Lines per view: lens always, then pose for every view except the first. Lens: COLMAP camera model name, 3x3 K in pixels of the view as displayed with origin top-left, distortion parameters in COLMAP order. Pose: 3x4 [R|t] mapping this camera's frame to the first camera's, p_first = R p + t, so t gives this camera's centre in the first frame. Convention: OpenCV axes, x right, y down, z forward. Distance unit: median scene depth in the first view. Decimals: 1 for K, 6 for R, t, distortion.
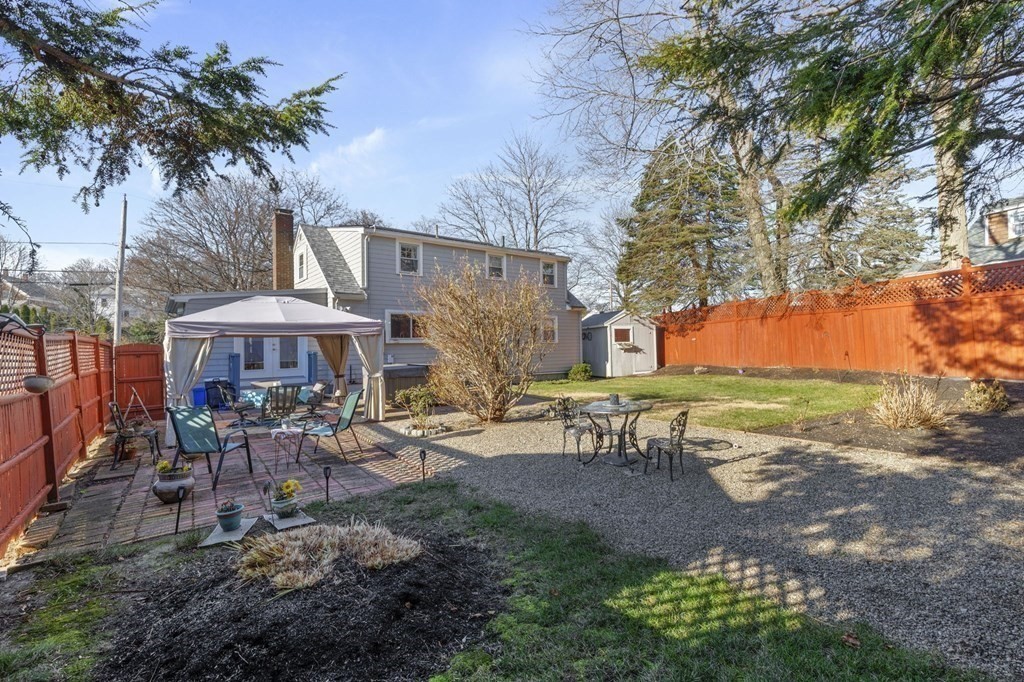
lens RADIAL K [[481.2, 0, 512.0], [0, 481.2, 341.0], [0, 0, 1]] dist [0.001906, -0.000166]
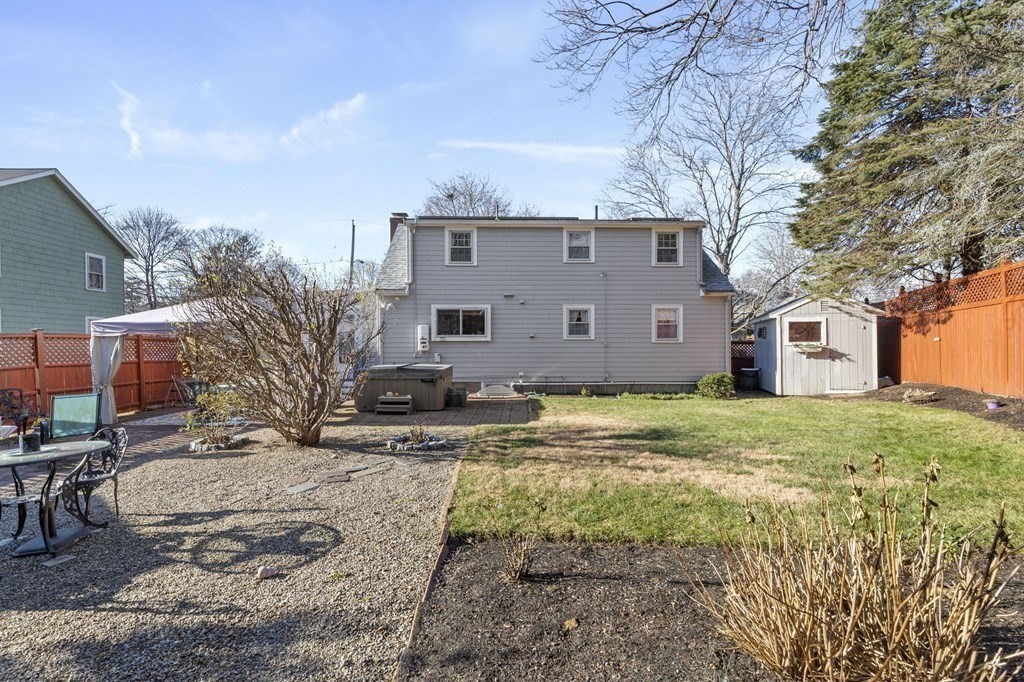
lens RADIAL K [[481.2, 0, 512.0], [0, 481.2, 341.0], [0, 0, 1]] dist [0.001906, -0.000166]
pose [[0.806504, 0.010799, -0.591130, 0.379243], [-0.004901, 0.999921, 0.011580, -0.006205], [0.591208, -0.006443, 0.806493, 0.317217]]
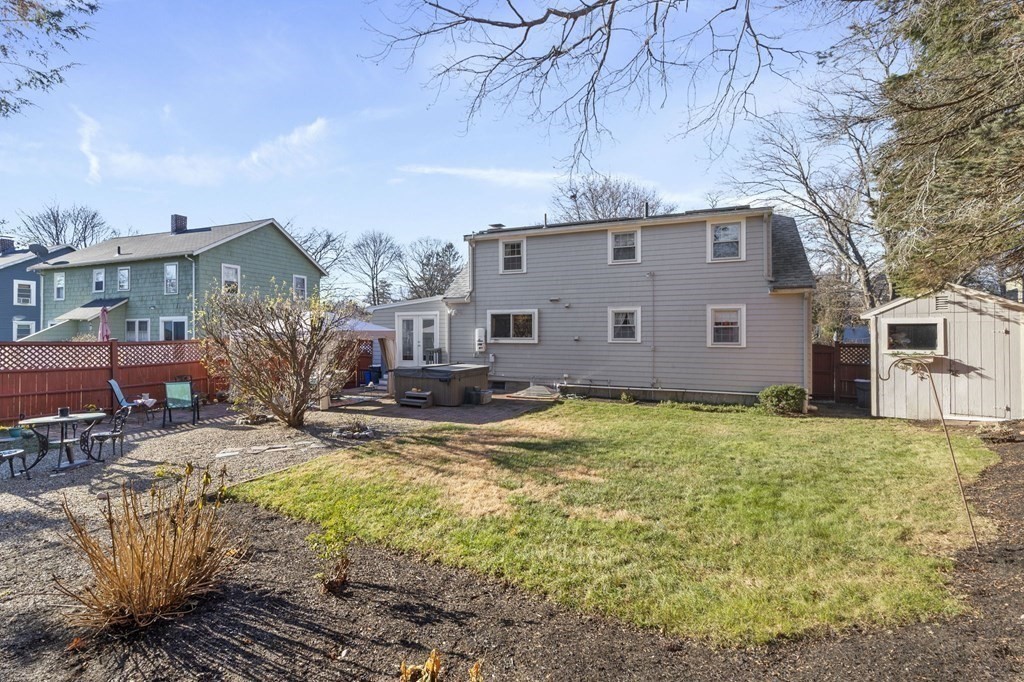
lens RADIAL K [[484.3, 0, 498.2], [0, 484.3, 327.1], [0, 0, 1]] dist [0.002807, 0.000234]
pose [[0.461746, 0.003974, -0.887003, 0.615888], [0.000562, 0.999988, 0.004773, -0.031092], [0.887012, -0.002703, 0.461738, 0.499472]]
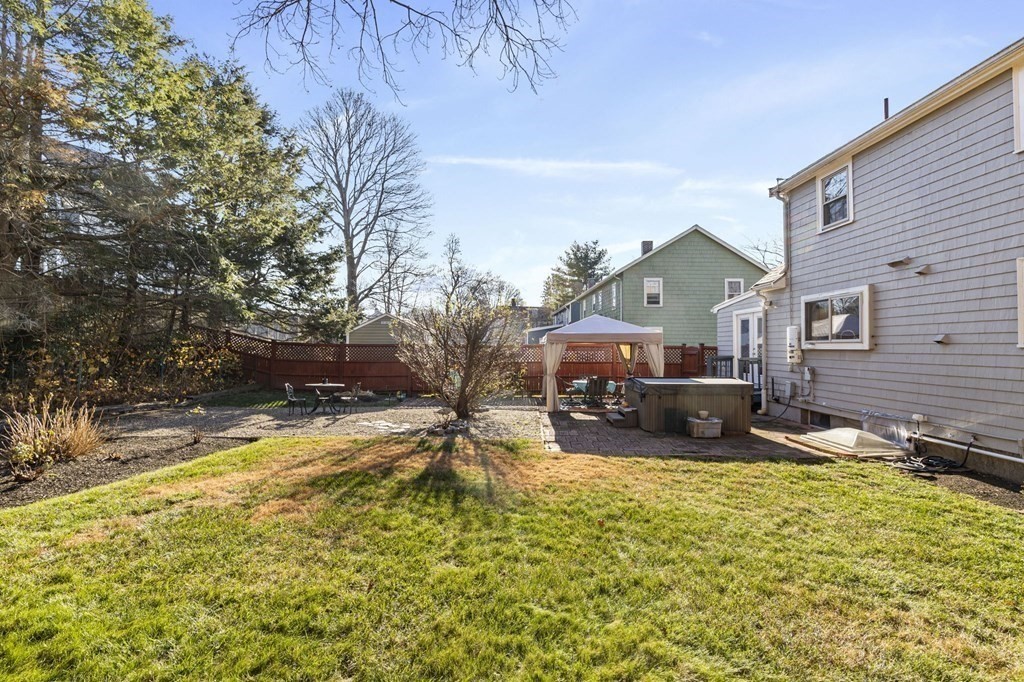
lens RADIAL K [[462.3, 0, 508.1], [0, 462.3, 335.9], [0, 0, 1]] dist [0.009536, -0.000136]
pose [[-0.623827, -0.003664, -0.781554, 0.428399], [0.014860, 0.999753, -0.016548, -0.007558], [0.781421, -0.021937, -0.623618, 0.994650]]
